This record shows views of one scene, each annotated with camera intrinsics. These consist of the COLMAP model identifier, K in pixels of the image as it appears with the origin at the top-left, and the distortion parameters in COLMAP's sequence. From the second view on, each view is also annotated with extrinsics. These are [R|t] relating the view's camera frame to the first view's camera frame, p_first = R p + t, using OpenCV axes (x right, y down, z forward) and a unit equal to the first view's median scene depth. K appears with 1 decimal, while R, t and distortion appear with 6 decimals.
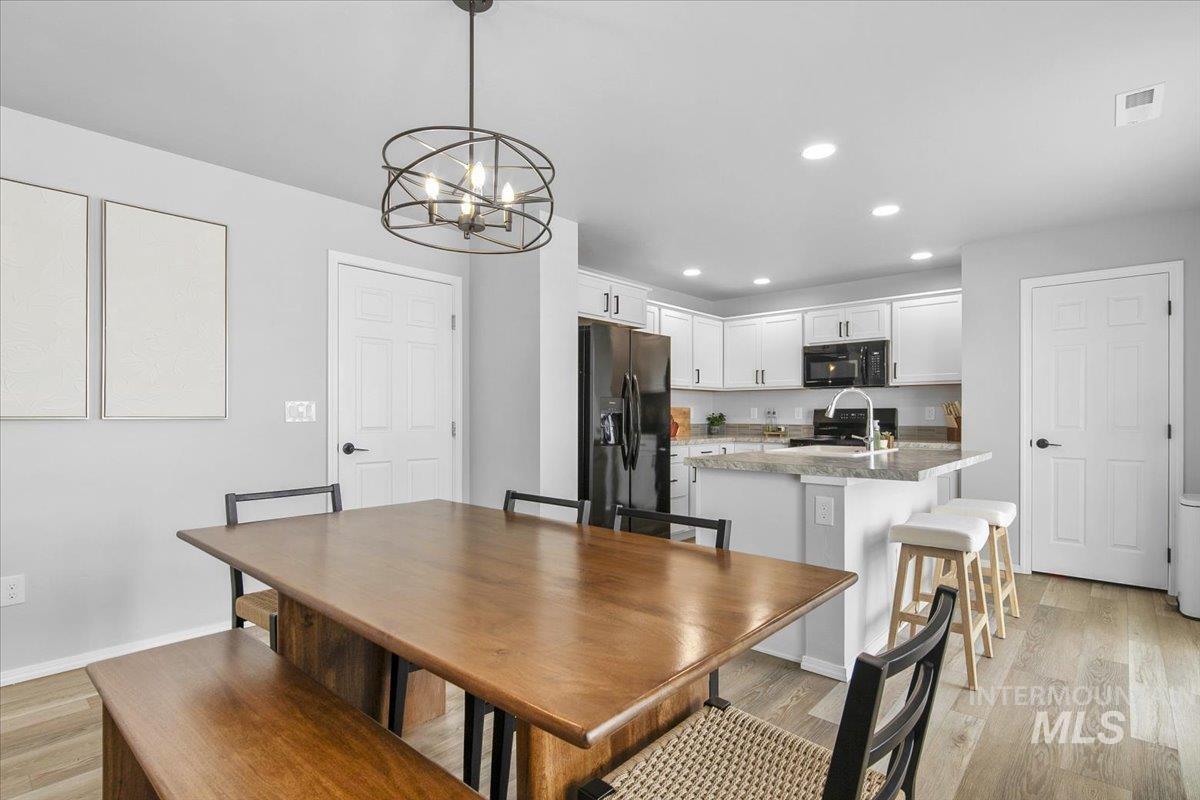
lens RADIAL K [[586.2, 0, 597.6], [0, 586.2, 411.3], [0, 0, 1]] dist [0.005694, -0.002275]
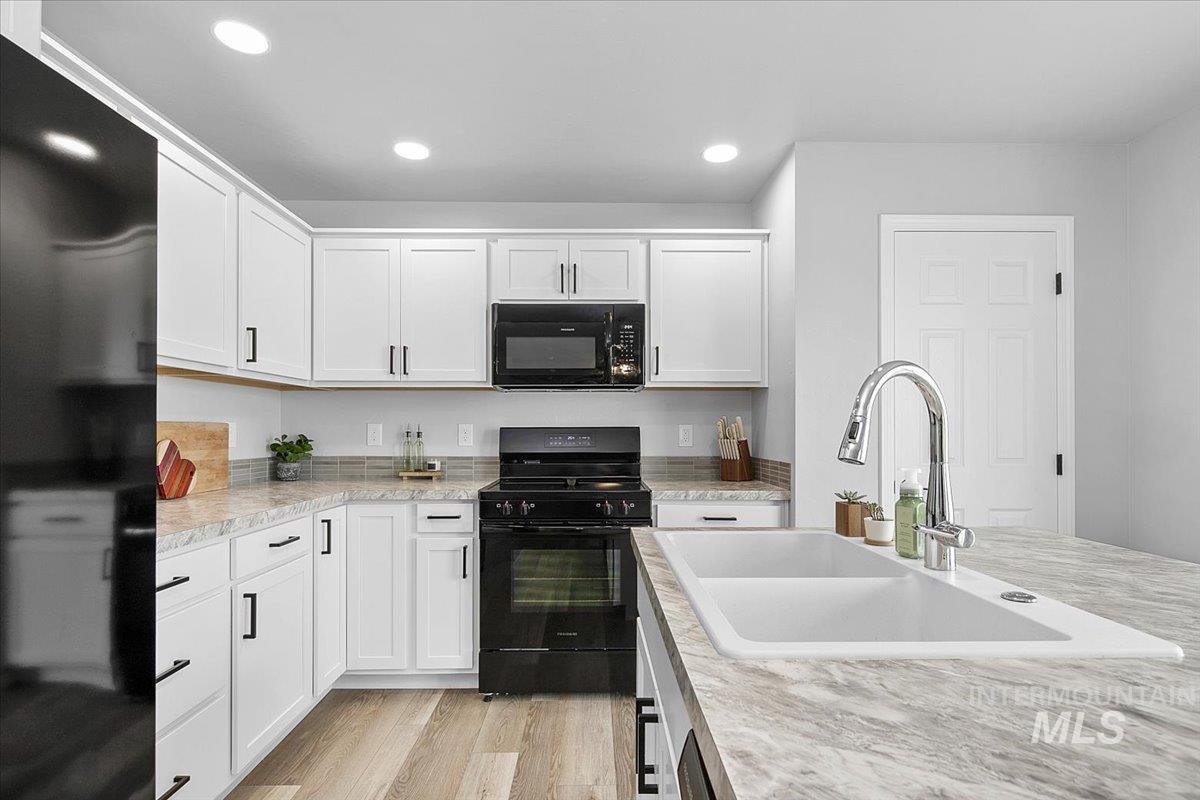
lens RADIAL K [[586.2, 0, 596.6], [0, 586.2, 427.9], [0, 0, 1]] dist [0.005694, -0.002275]
pose [[0.739504, 0.003221, 0.673145, 0.074874], [-0.004067, 0.999992, -0.000318, -0.003561], [-0.673140, -0.002502, 0.739511, 0.546618]]
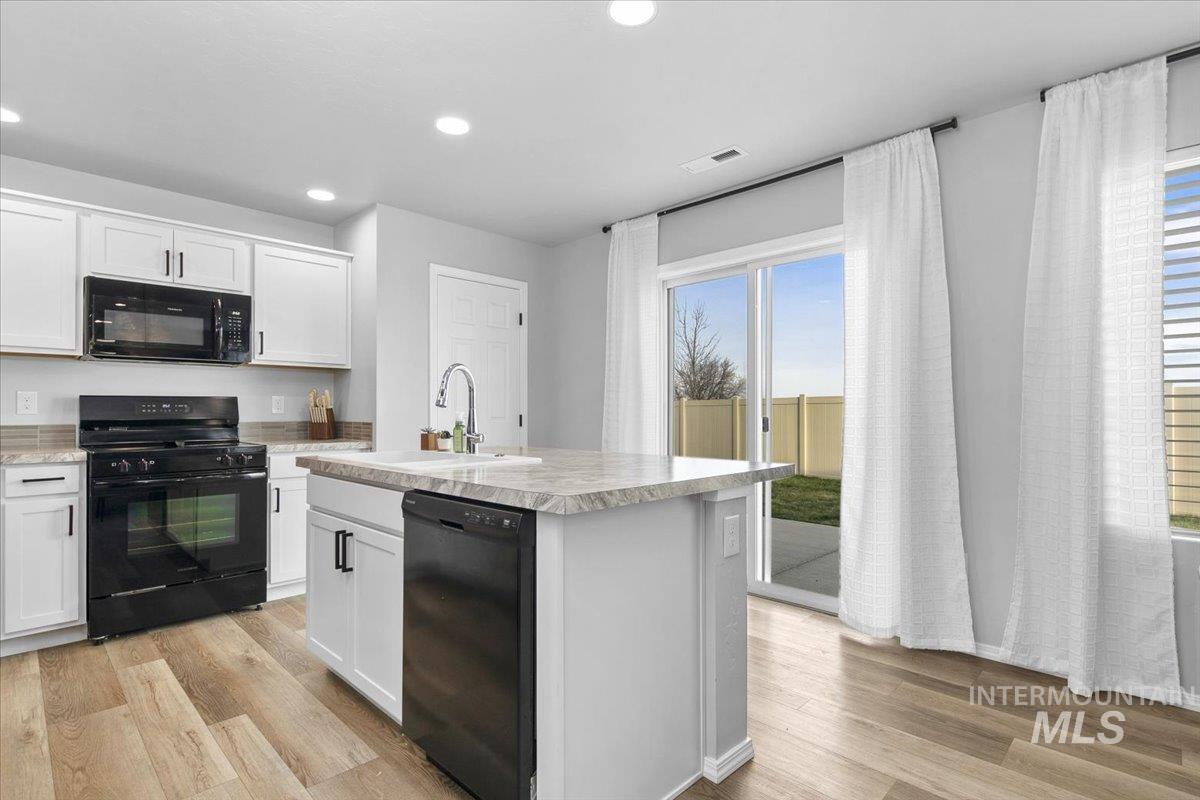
lens RADIAL K [[586.2, 0, 596.9], [0, 586.2, 404.5], [0, 0, 1]] dist [0.005694, -0.002275]
pose [[0.052852, 0.010201, 0.998550, -0.146623], [-0.004065, 0.999942, -0.010000, 0.008253], [-0.998594, -0.003531, 0.052891, 0.496522]]
